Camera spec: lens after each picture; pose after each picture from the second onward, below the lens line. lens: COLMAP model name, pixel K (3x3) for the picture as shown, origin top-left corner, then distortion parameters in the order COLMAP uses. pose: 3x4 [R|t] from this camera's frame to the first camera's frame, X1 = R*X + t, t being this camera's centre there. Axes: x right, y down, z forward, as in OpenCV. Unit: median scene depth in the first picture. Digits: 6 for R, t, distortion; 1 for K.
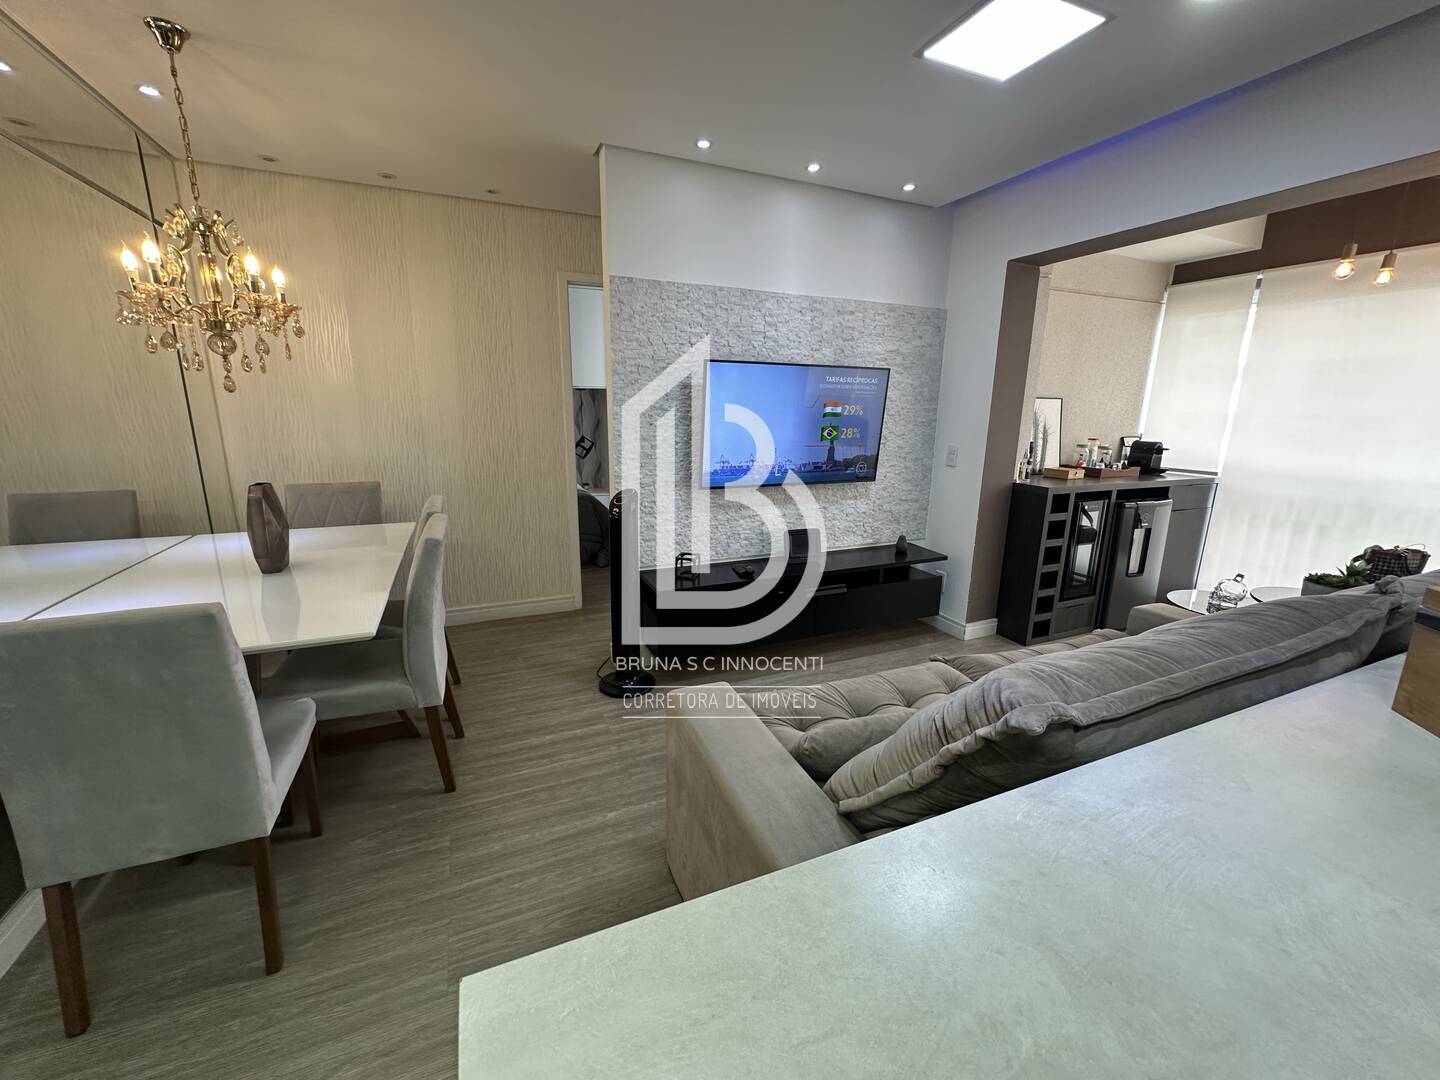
lens RADIAL K [[580.6, 0, 715.7], [0, 580.6, 533.5], [0, 0, 1]] dist [0.003282, 0.000462]
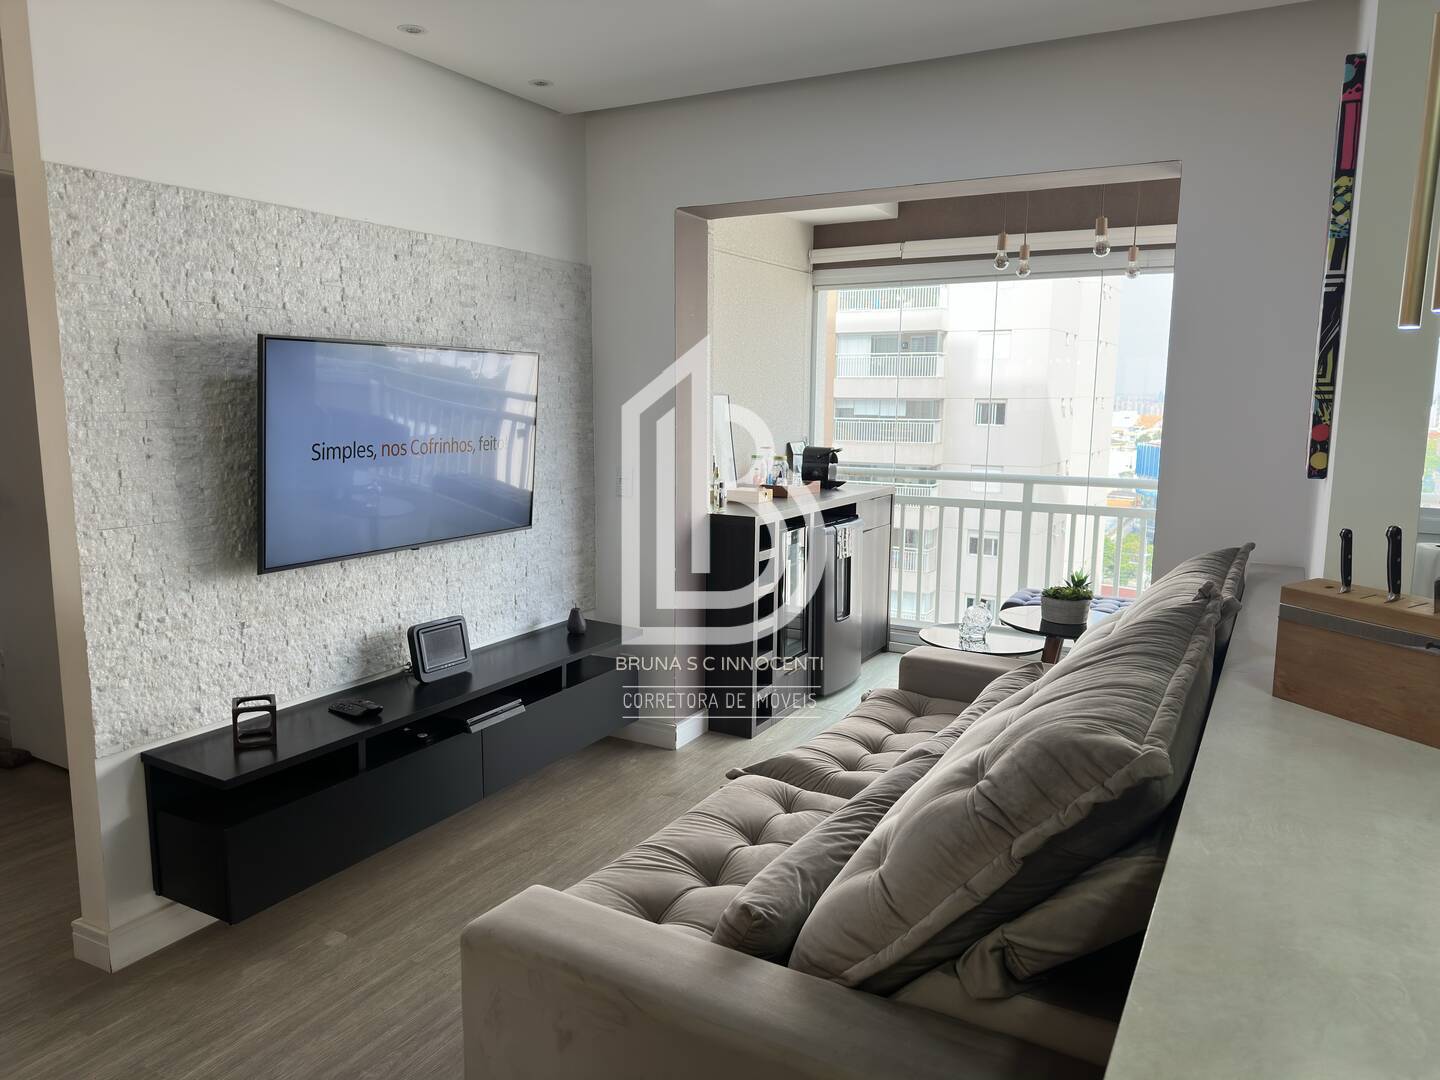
lens RADIAL K [[1018.3, 0, 717.5], [0, 1018.3, 545.1], [0, 0, 1]] dist [0.049273, -0.057319]
pose [[0.788481, -0.098010, 0.607200, -0.243149], [0.134187, 0.990853, -0.014312, -0.029986], [-0.600243, 0.092763, 0.794420, 0.002147]]
